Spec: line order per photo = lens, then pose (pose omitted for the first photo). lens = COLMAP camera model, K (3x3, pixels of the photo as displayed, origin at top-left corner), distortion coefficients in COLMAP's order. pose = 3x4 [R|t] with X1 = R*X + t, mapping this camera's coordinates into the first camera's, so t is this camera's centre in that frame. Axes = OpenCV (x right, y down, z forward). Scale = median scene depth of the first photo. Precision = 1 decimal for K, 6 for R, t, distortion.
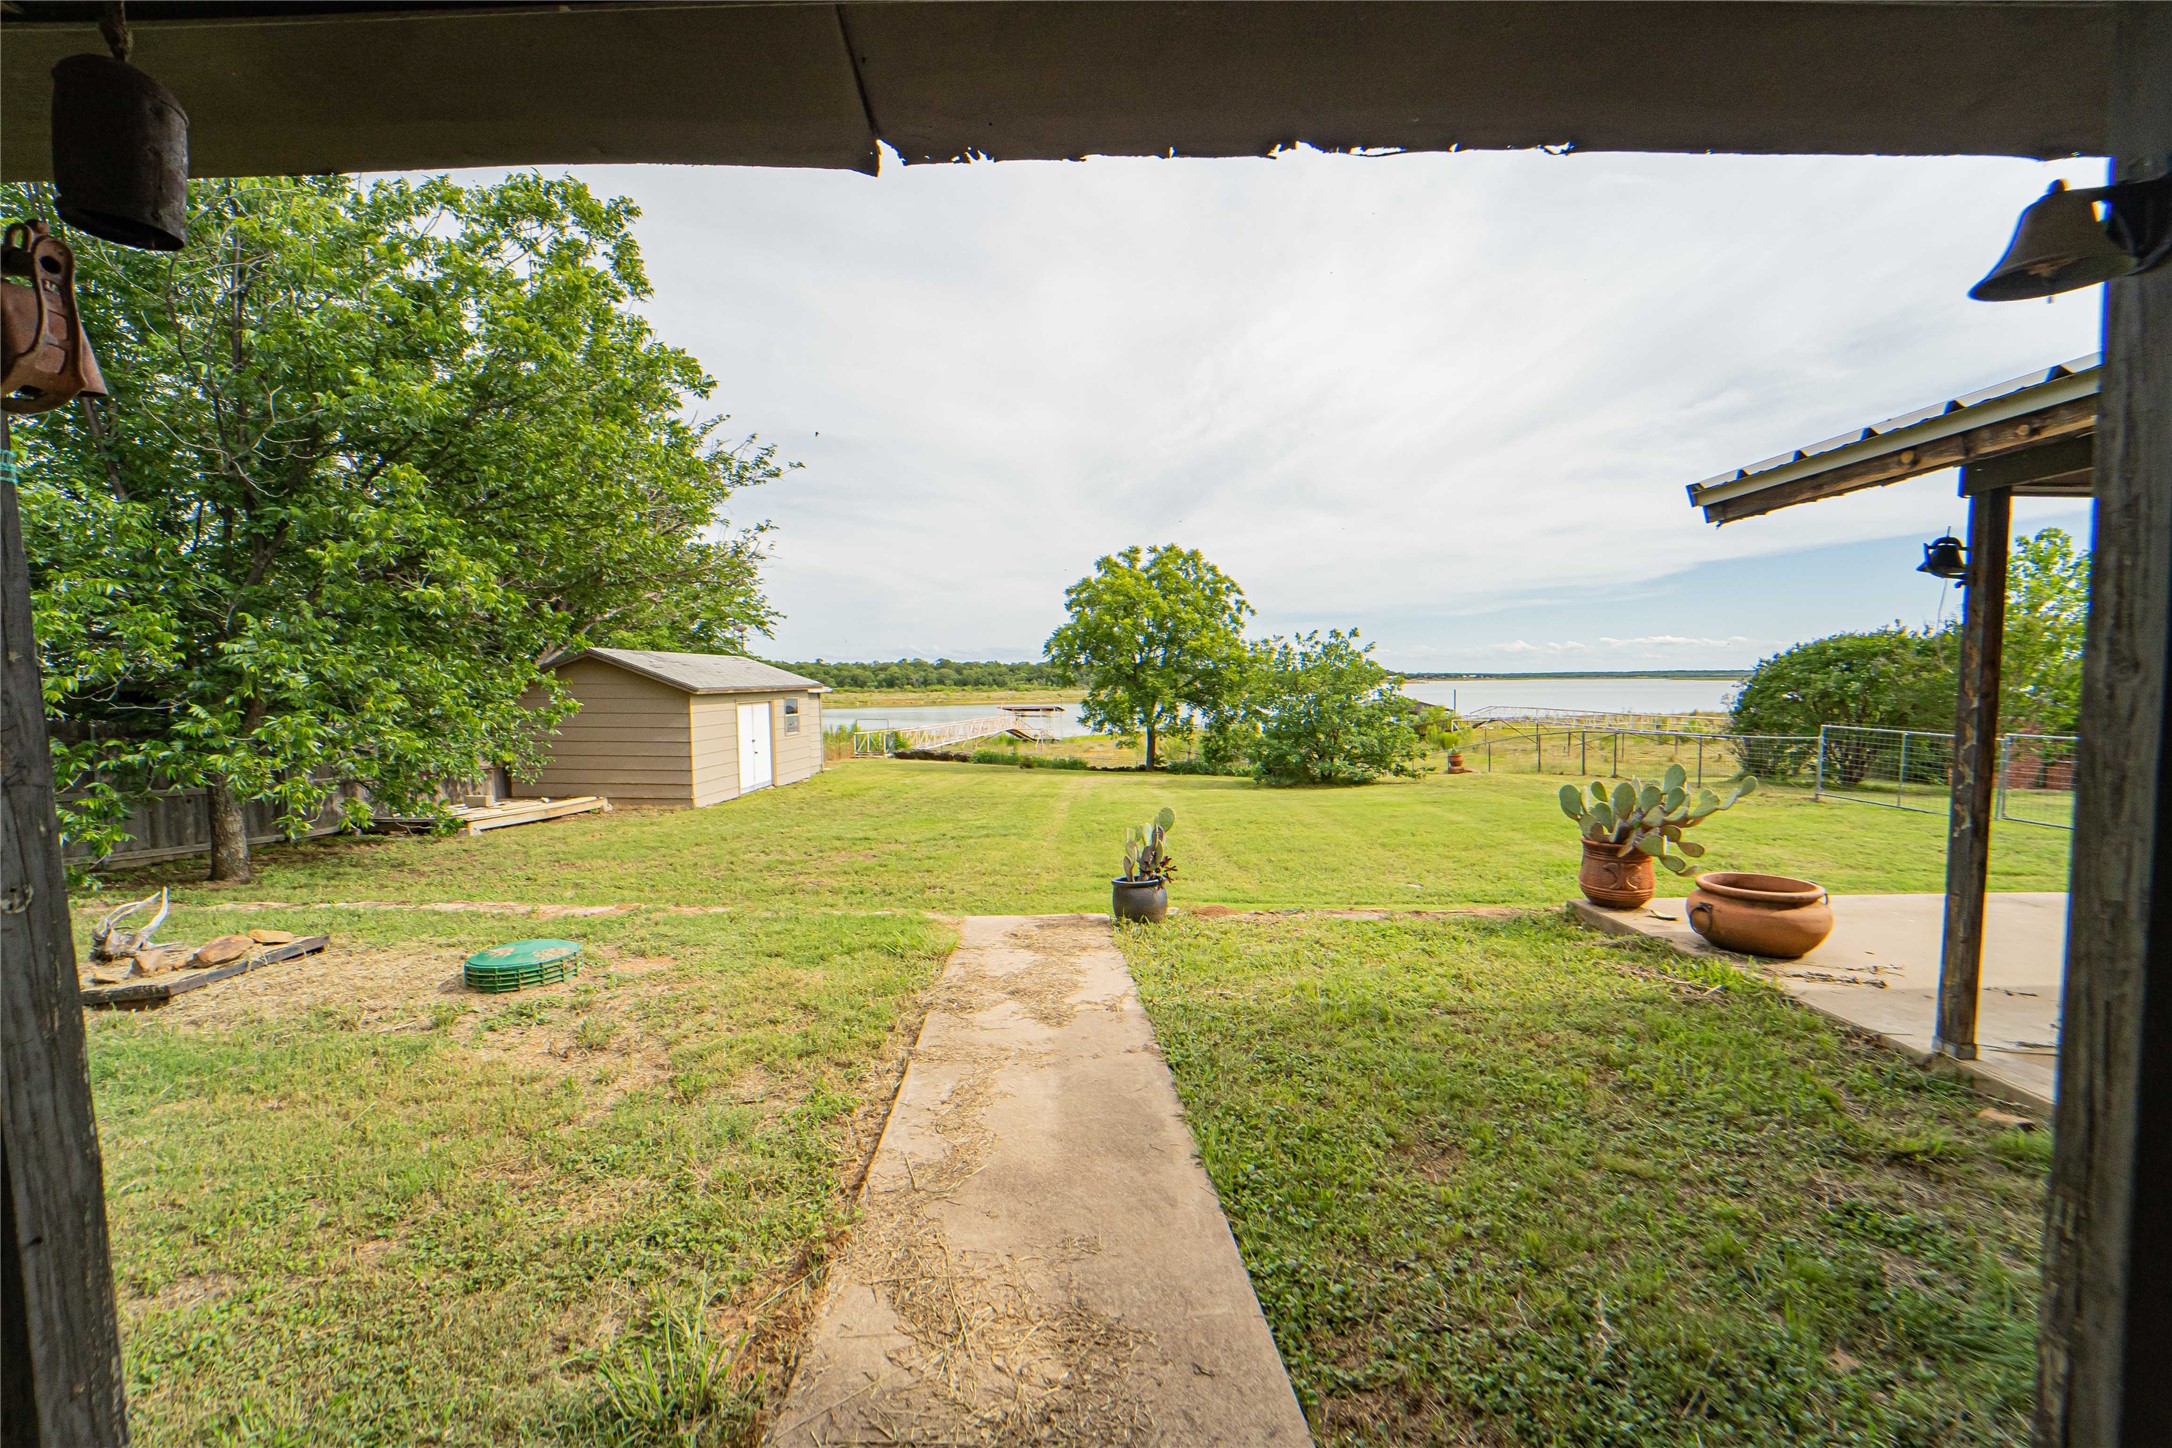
lens RADIAL K [[886.5, 0, 1084.8], [0, 886.5, 724.8], [0, 0, 1]] dist [-0.017149, -0.000175]
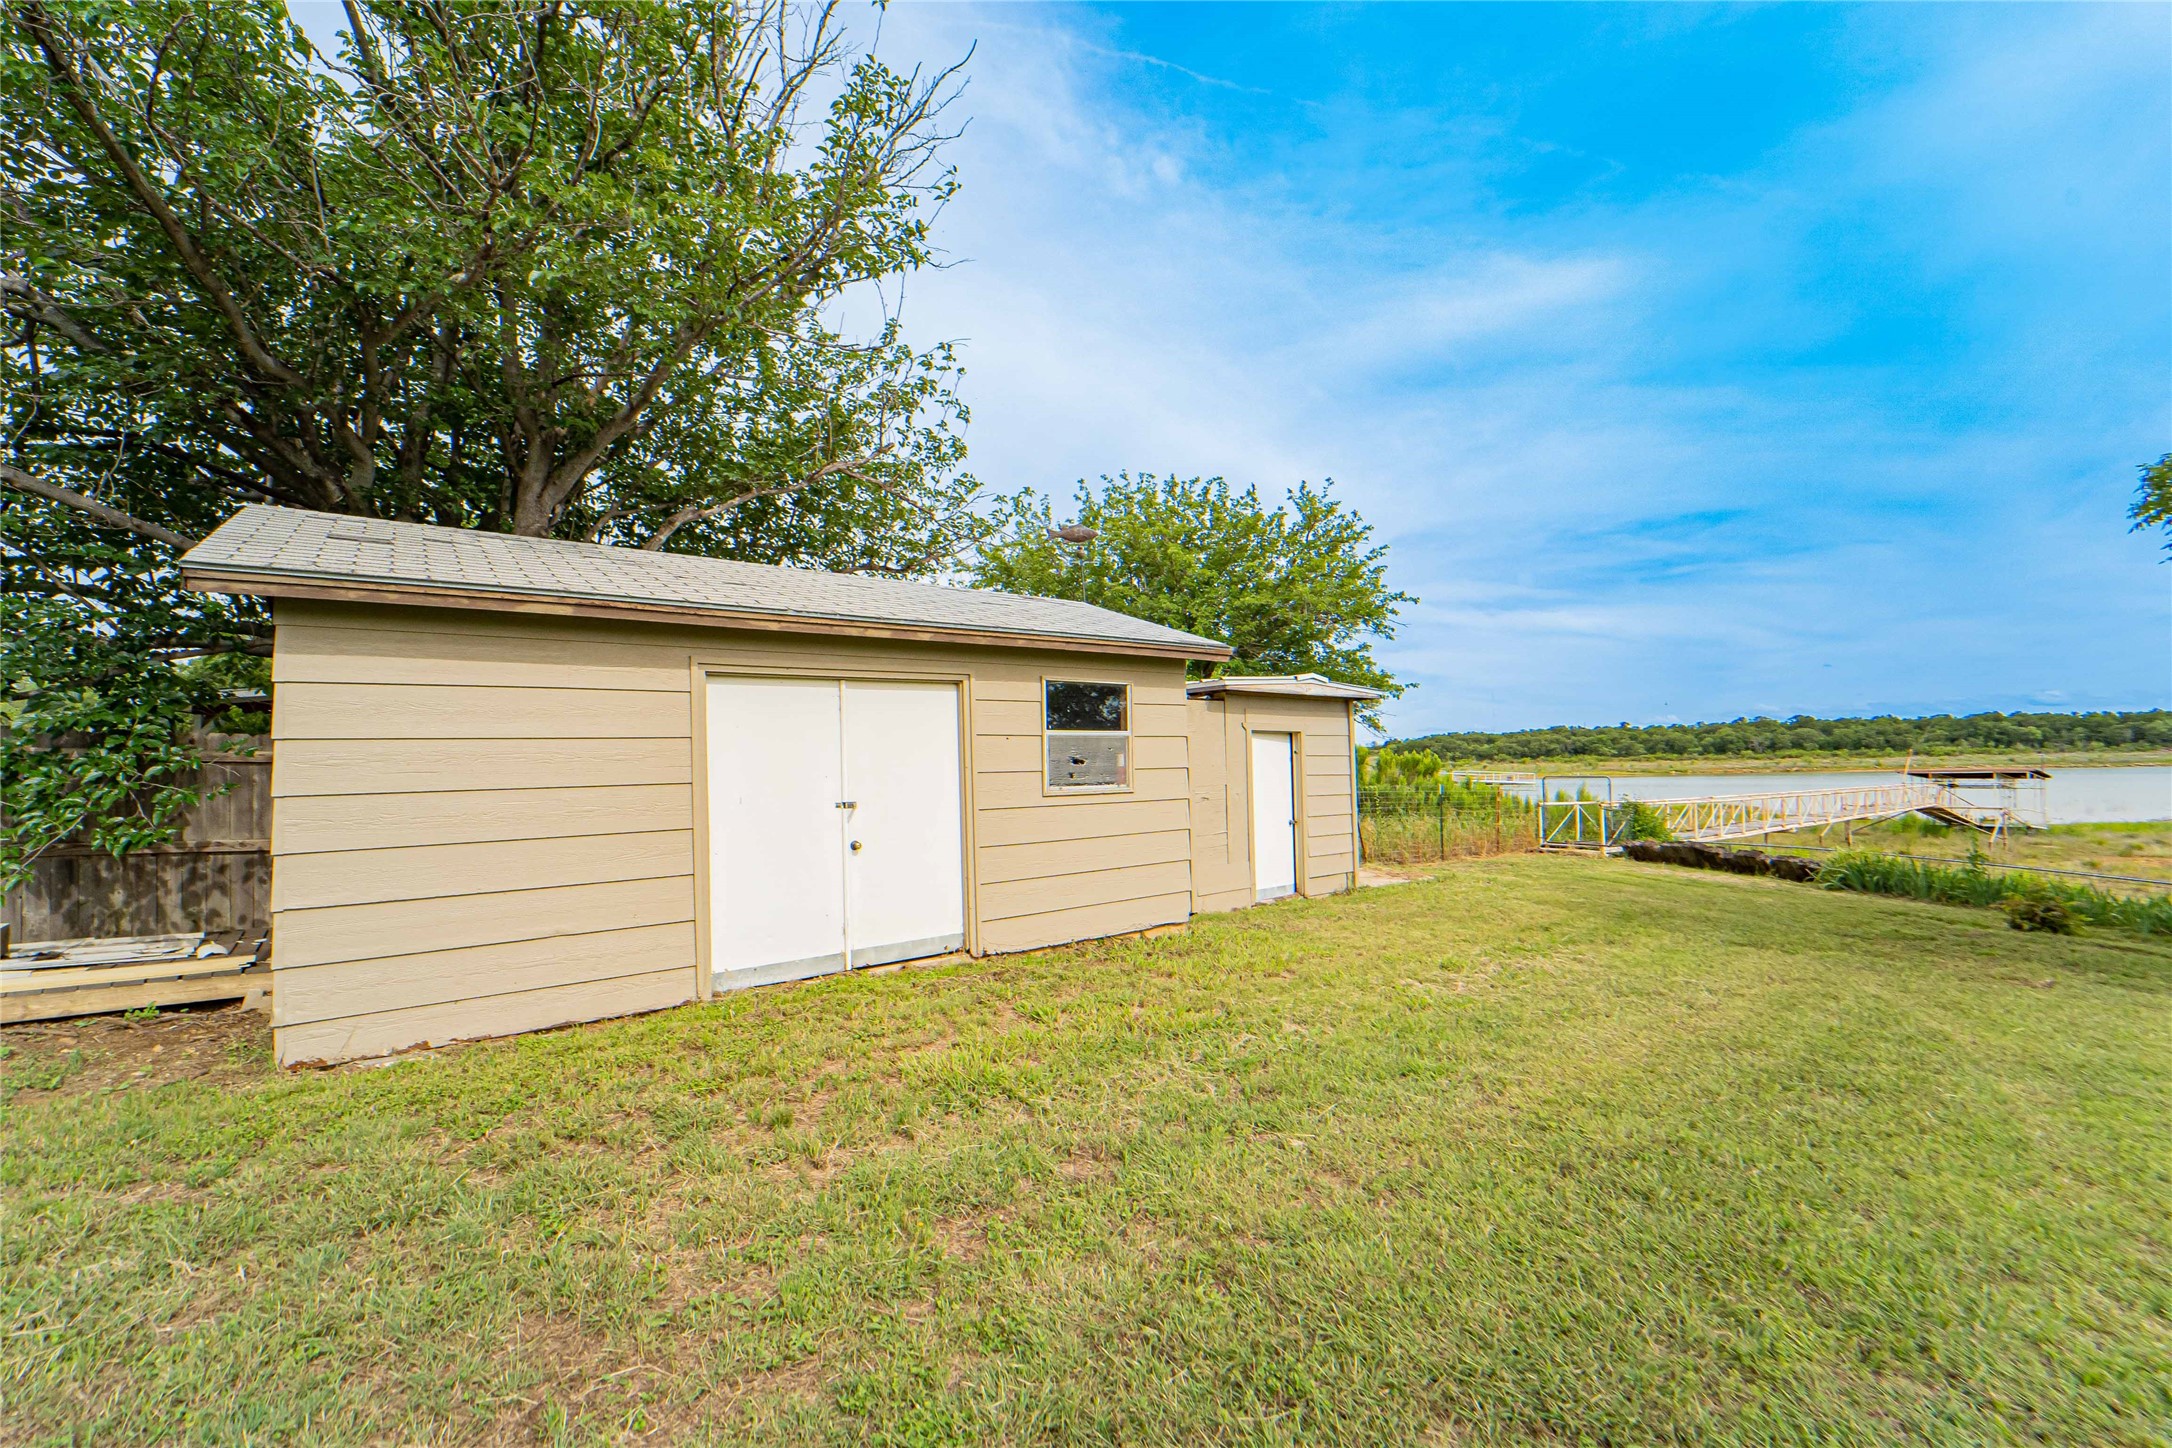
lens RADIAL K [[886.5, 0, 1102.9], [0, 886.5, 732.3], [0, 0, 1]] dist [-0.017149, -0.000175]
pose [[0.672490, -0.032616, -0.739387, -0.043452], [-0.020293, 0.997840, -0.062473, 0.004753], [0.739828, 0.057017, 0.670376, 0.410643]]
